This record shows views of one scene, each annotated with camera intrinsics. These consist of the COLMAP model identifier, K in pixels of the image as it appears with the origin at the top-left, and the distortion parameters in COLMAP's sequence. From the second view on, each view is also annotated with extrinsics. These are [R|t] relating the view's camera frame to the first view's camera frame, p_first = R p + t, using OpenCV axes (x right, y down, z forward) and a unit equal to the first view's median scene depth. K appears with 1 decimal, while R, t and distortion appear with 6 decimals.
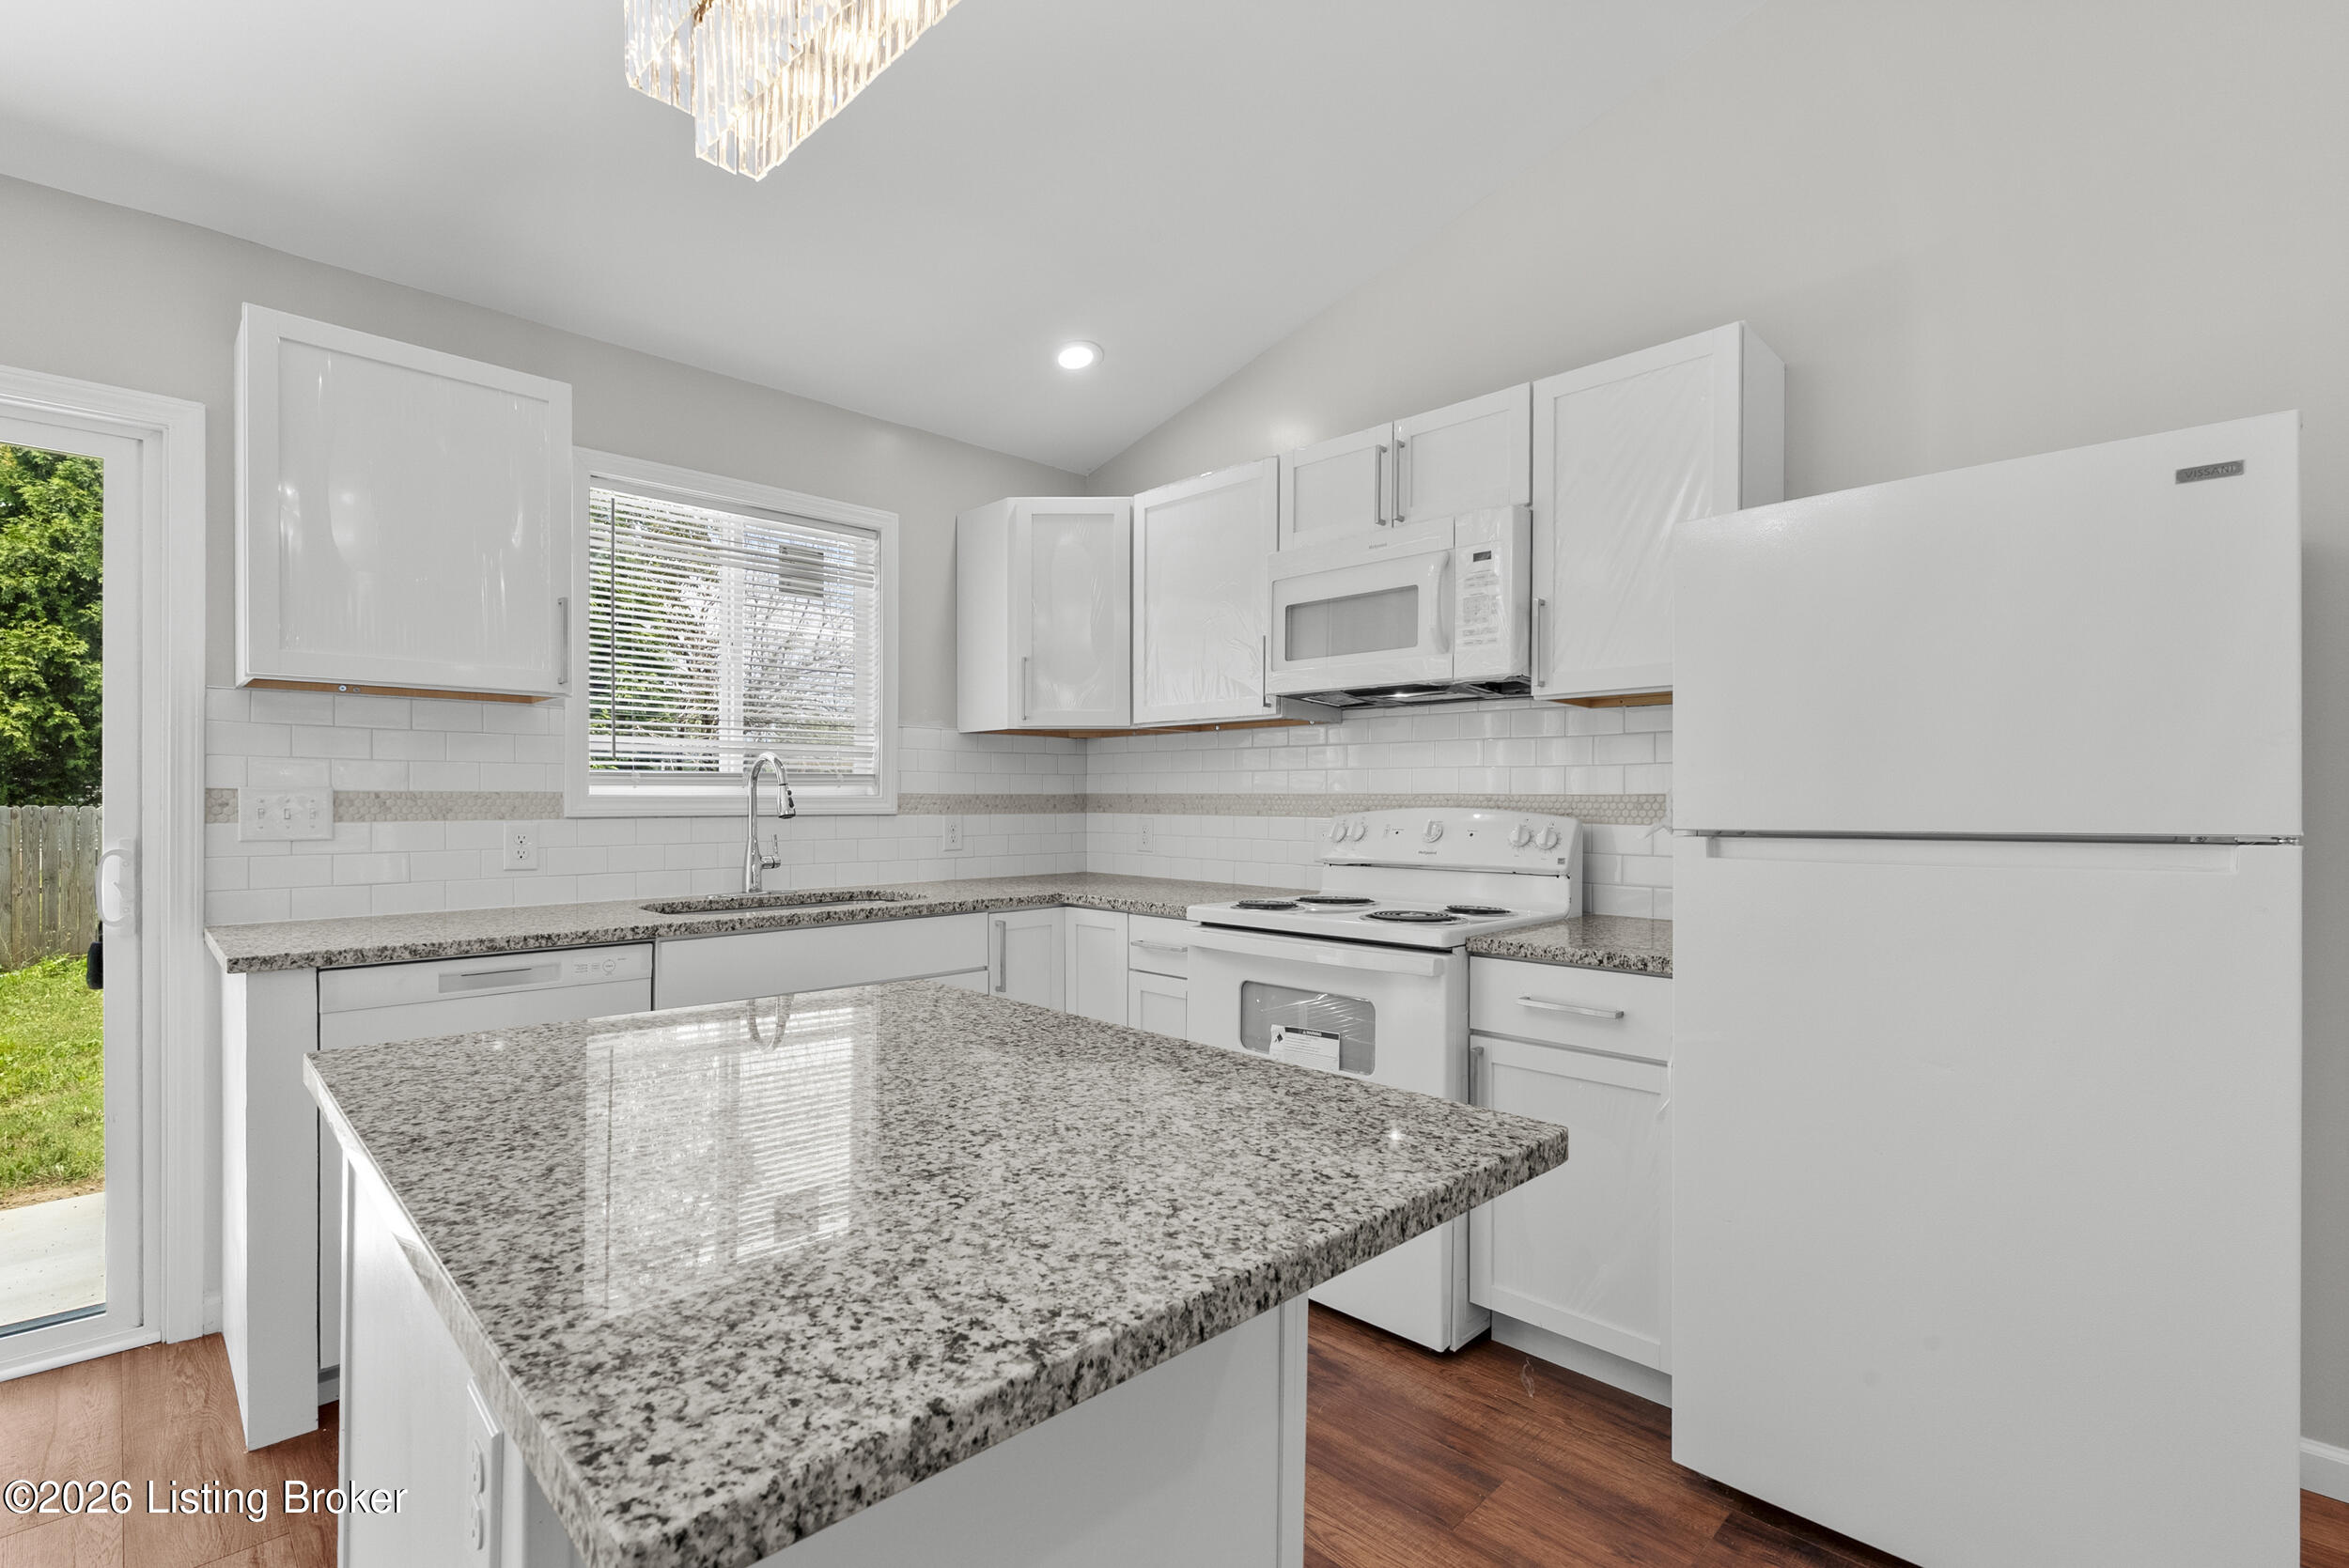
lens RADIAL K [[1060.7, 0, 1164.0], [0, 1060.7, 814.4], [0, 0, 1]] dist [-0.005098, -0.000001]
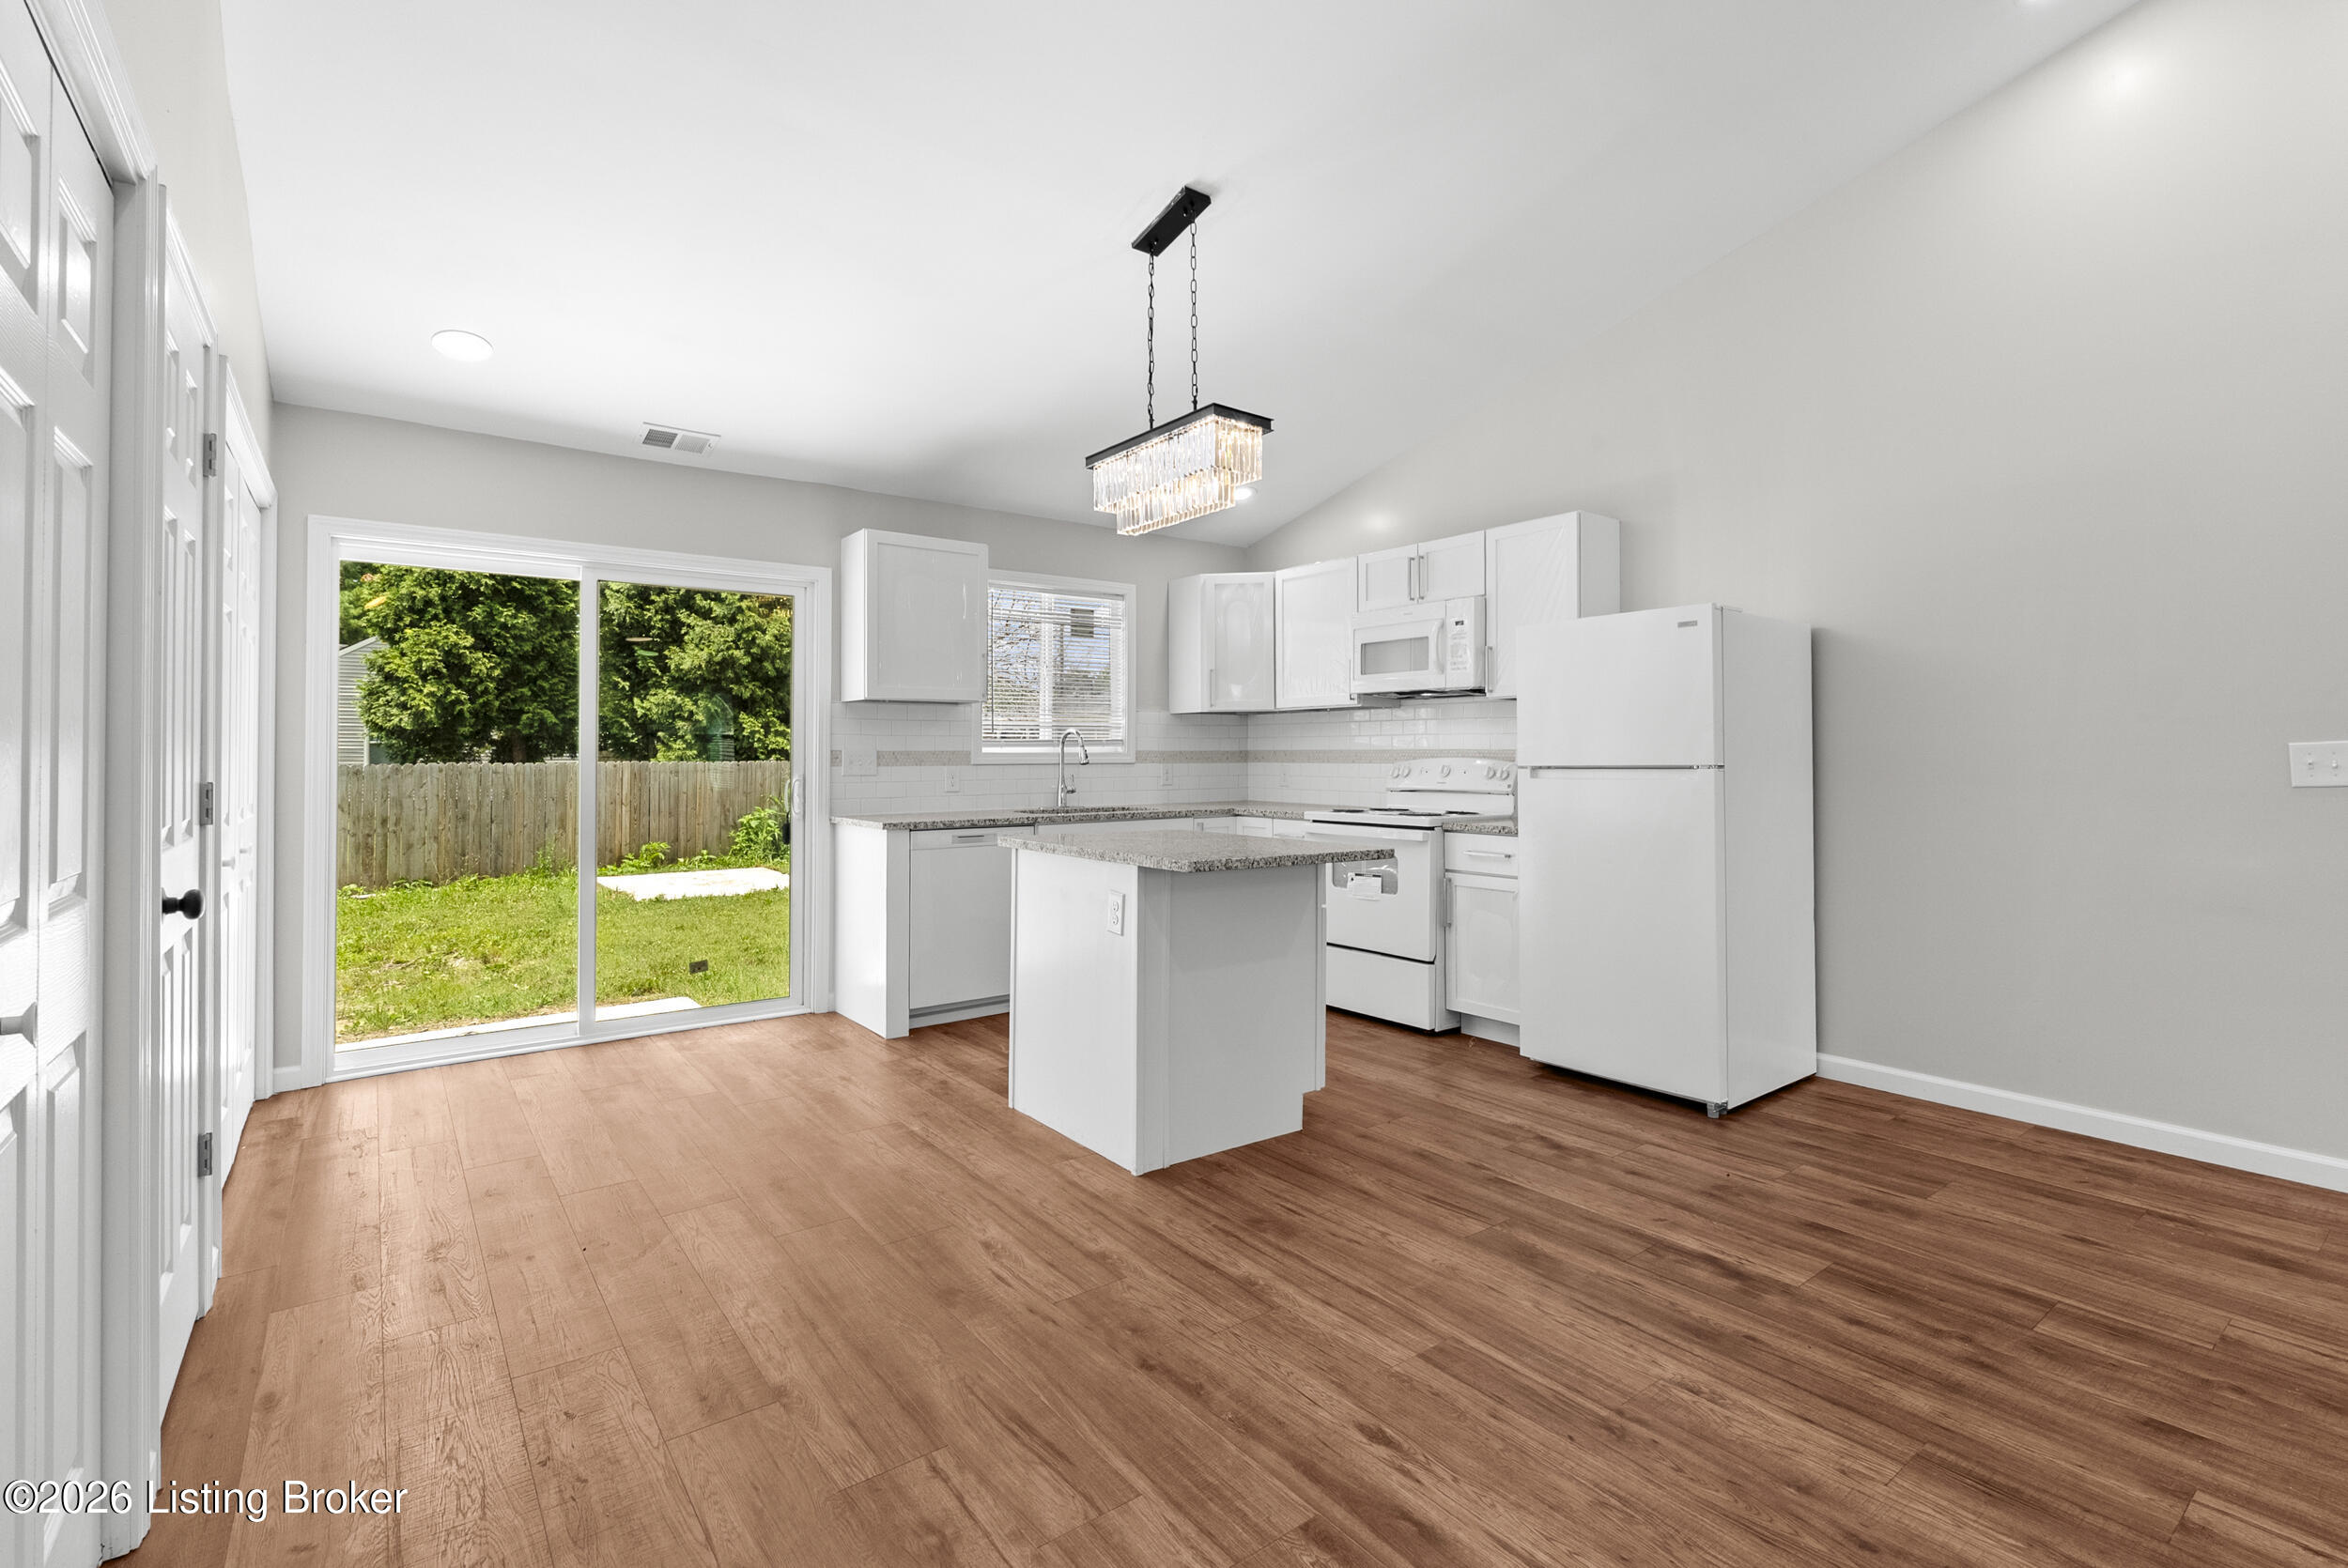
lens RADIAL K [[1067.5, 0, 1177.4], [0, 1067.5, 754.0], [0, 0, 1]] dist [-0.006034, -0.000005]
pose [[0.991039, -0.004508, -0.133495, 0.056085], [0.002477, 0.999879, -0.015378, 0.016016], [0.133548, 0.014910, 0.990930, -0.939558]]
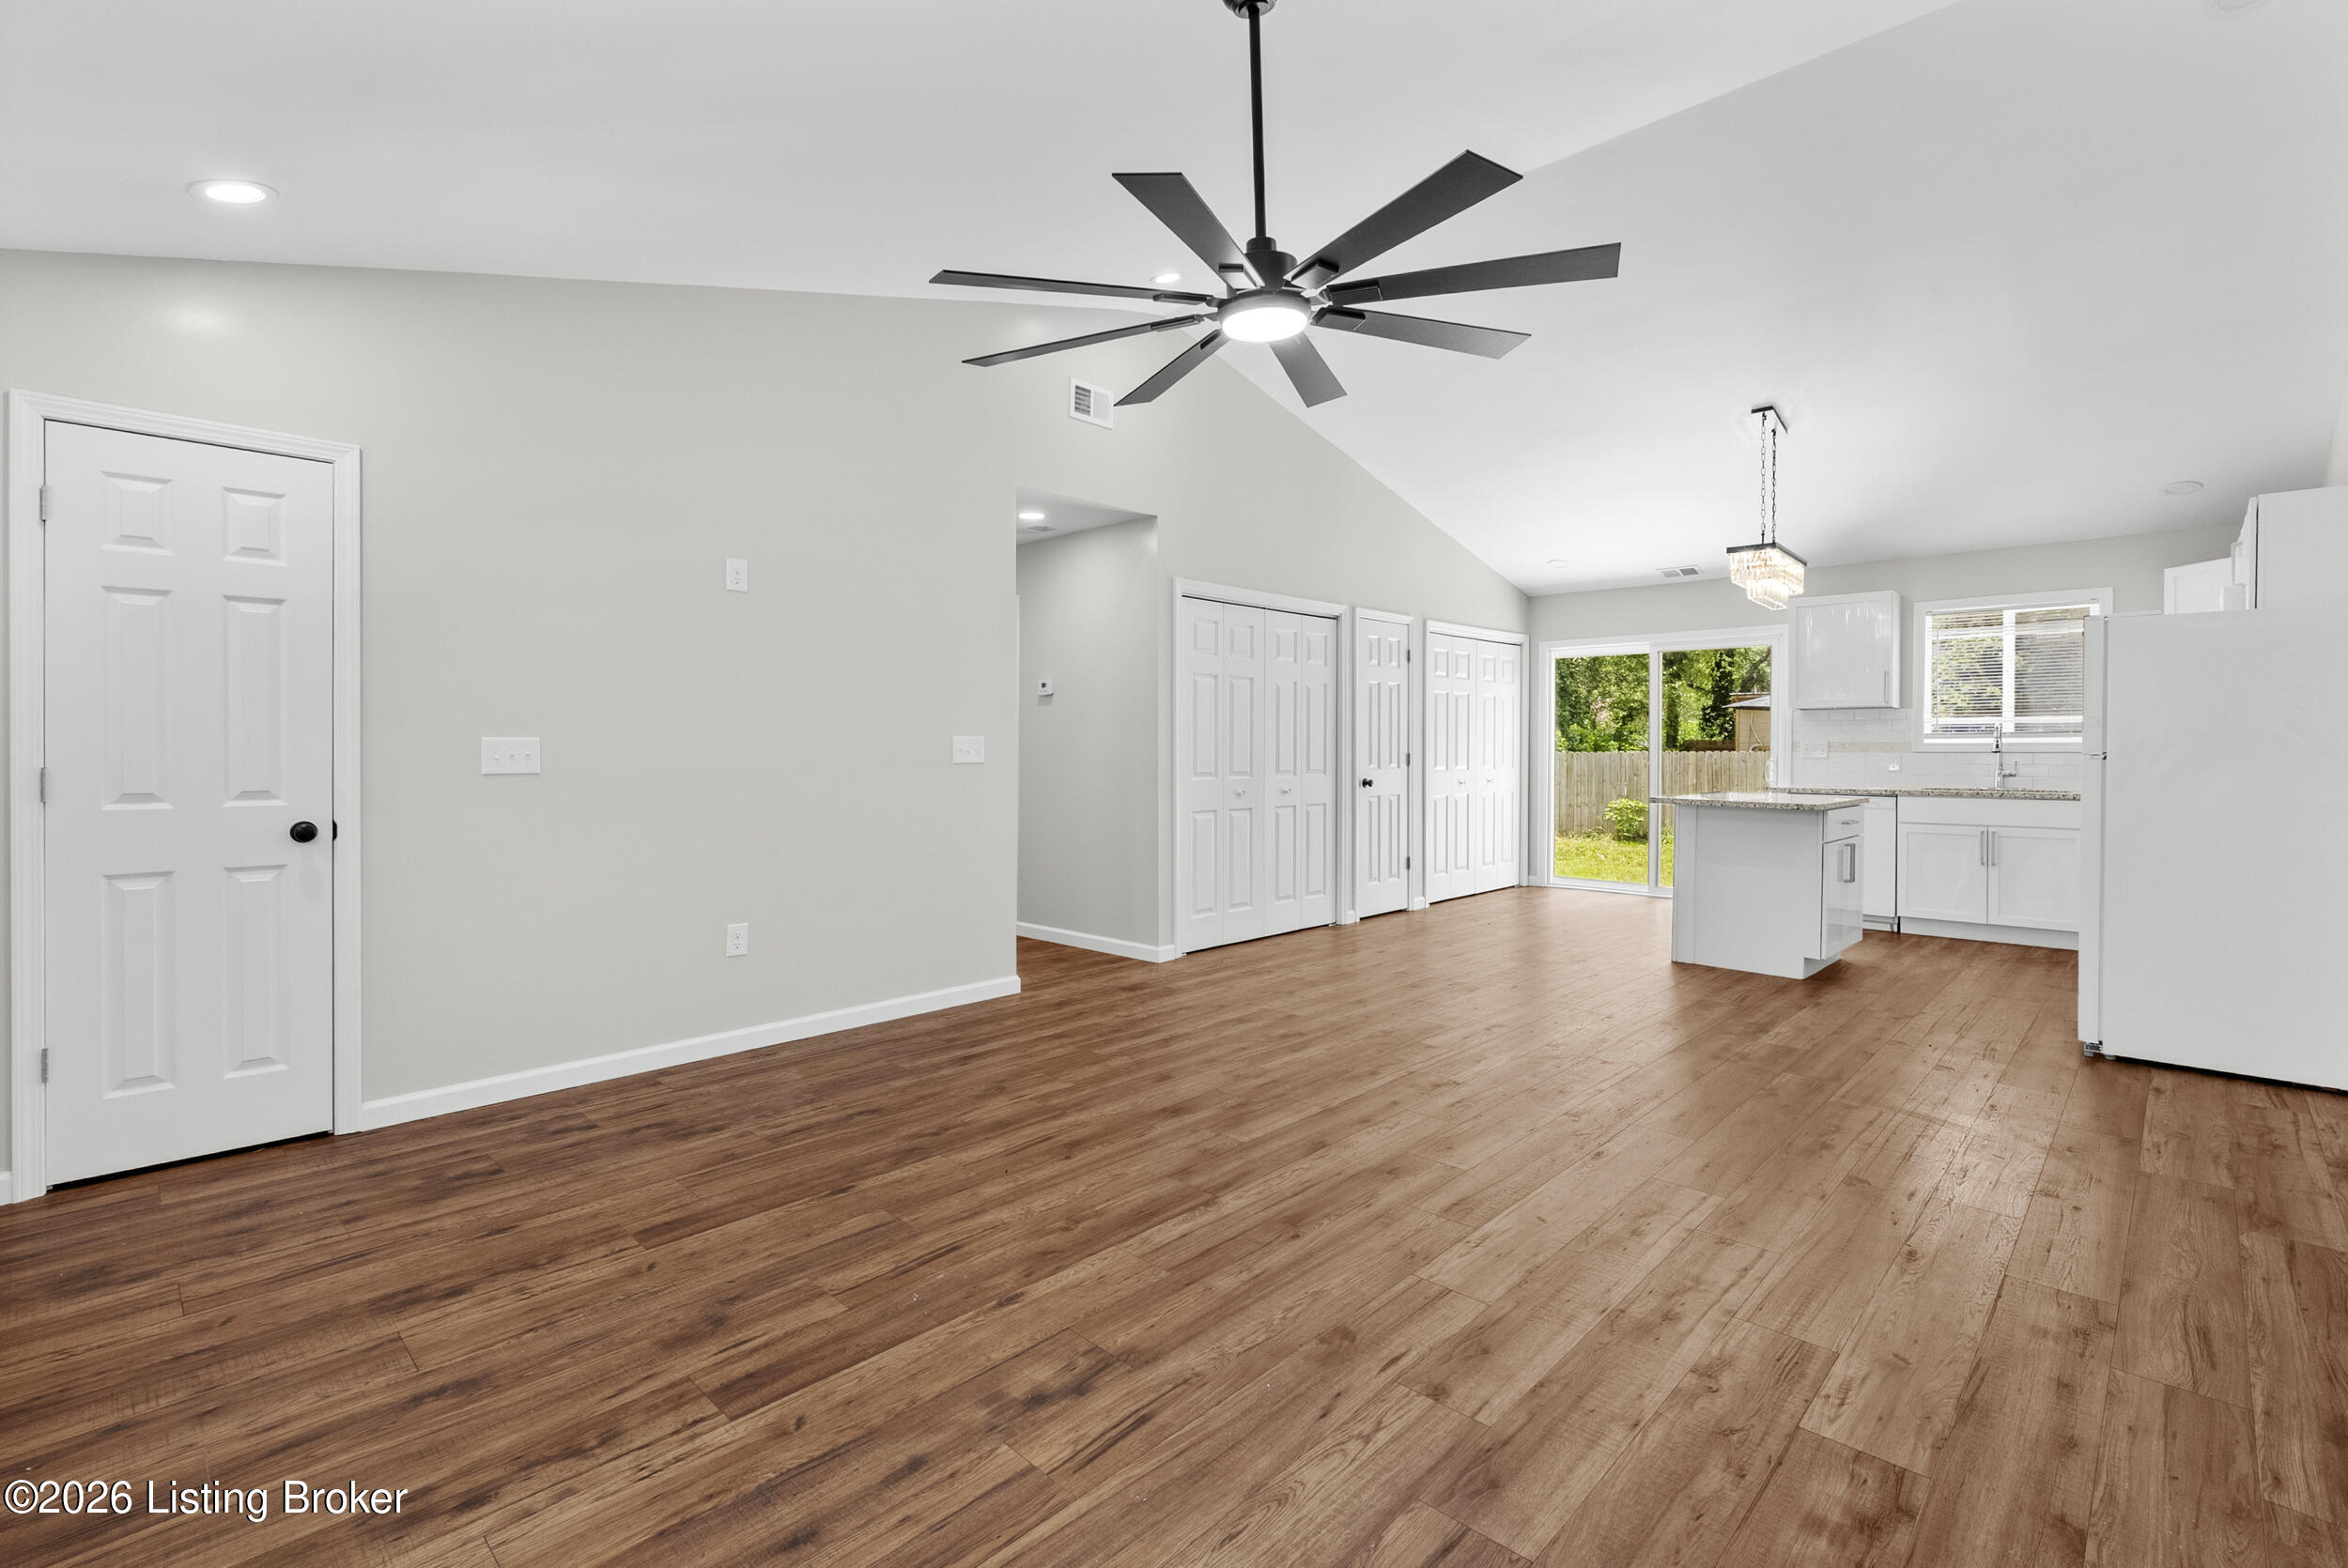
lens RADIAL K [[1060.0, 0, 1178.5], [0, 1060.0, 757.7], [0, 0, 1]] dist [-0.003182, -0.000190]
pose [[0.023015, 0.008245, -0.999701, 2.135487], [-0.013353, 0.999879, 0.007939, 0.022453], [0.999646, 0.013166, 0.023123, -0.890367]]
